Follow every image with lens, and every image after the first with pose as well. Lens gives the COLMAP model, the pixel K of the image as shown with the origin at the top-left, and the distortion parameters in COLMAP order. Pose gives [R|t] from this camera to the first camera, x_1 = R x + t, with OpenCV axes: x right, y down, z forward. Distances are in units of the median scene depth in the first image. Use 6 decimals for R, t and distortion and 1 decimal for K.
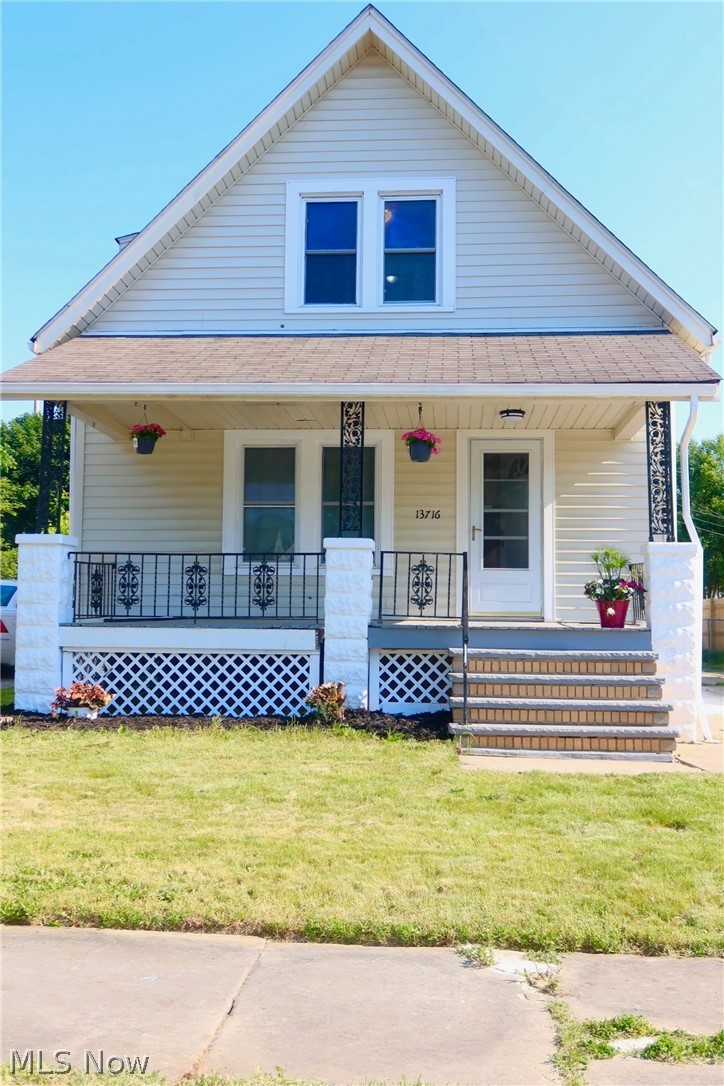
lens RADIAL K [[1071.9, 0, 361.7], [0, 1071.9, 552.5], [0, 0, 1]] dist [-0.005278, -0.005451]
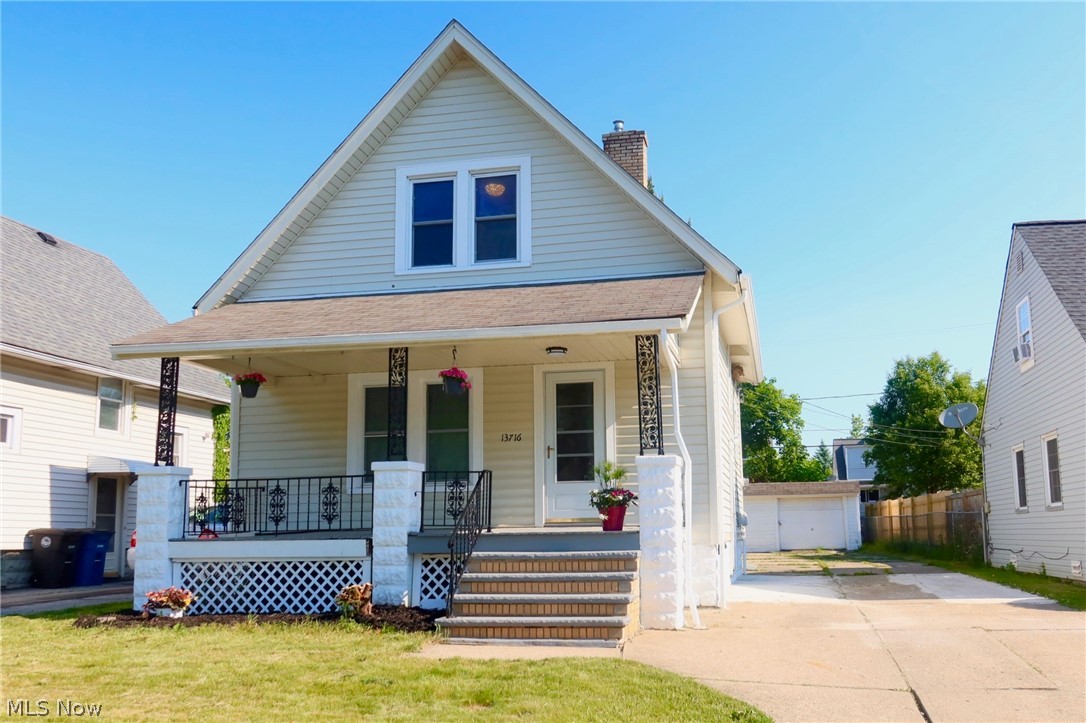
lens RADIAL K [[917.6, 0, 606.7], [0, 917.6, 425.0], [0, 0, 1]] dist [-0.006308, -0.004535]
pose [[0.993912, -0.038814, -0.103117, 0.329903], [0.034023, 0.998276, -0.047820, 0.002983], [0.104795, 0.044021, 0.993519, 0.007508]]
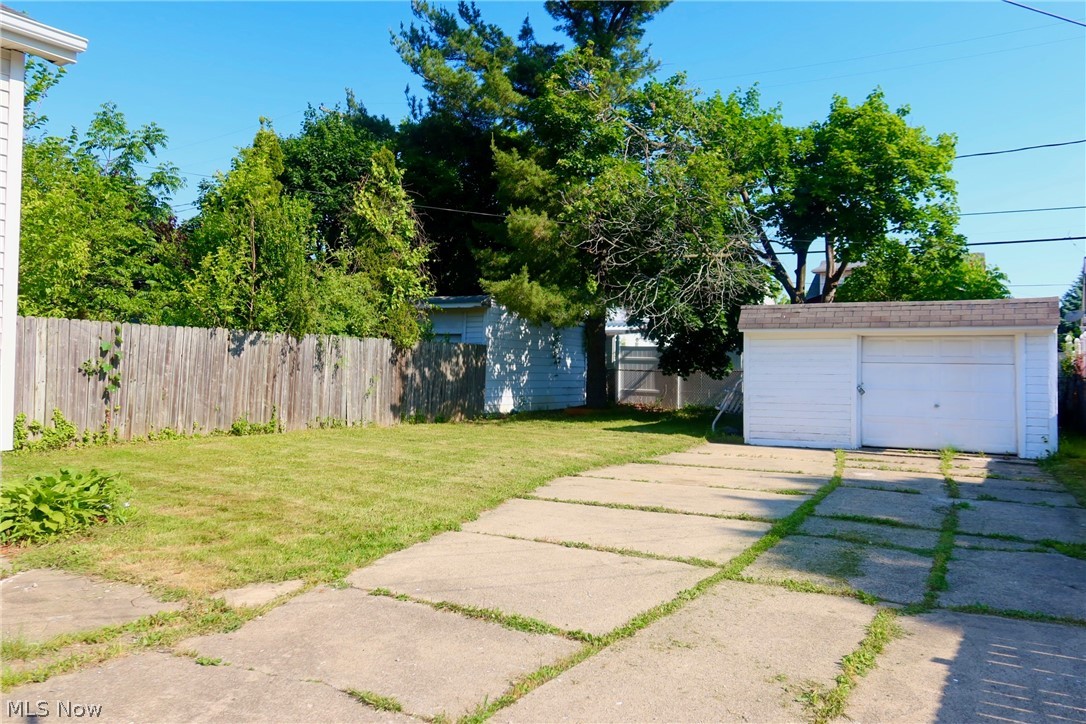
lens RADIAL K [[847.6, 0, 543.0], [0, 847.6, 362.0], [0, 0, 1]] dist [-0.003887, -0.000259]
pose [[0.892821, 0.000323, -0.450412, 0.758116], [0.023176, 0.998642, 0.046657, 0.094302], [0.449815, -0.052095, 0.891601, 1.857798]]
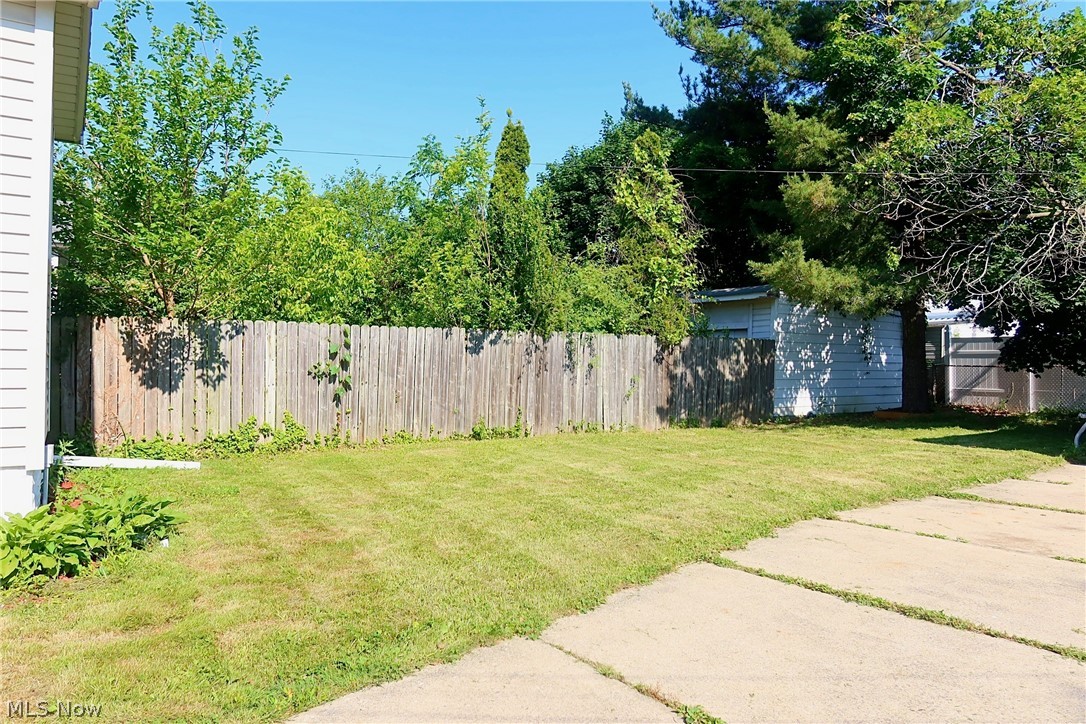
lens RADIAL K [[748.5, 0, 543.0], [0, 748.5, 362.0], [0, 0, 1]] dist [-0.028560, 0.008714]
pose [[0.616513, -0.012998, -0.787237, 0.670209], [0.056649, 0.998005, 0.027886, 0.120306], [0.785304, -0.061789, 0.616020, 2.242944]]
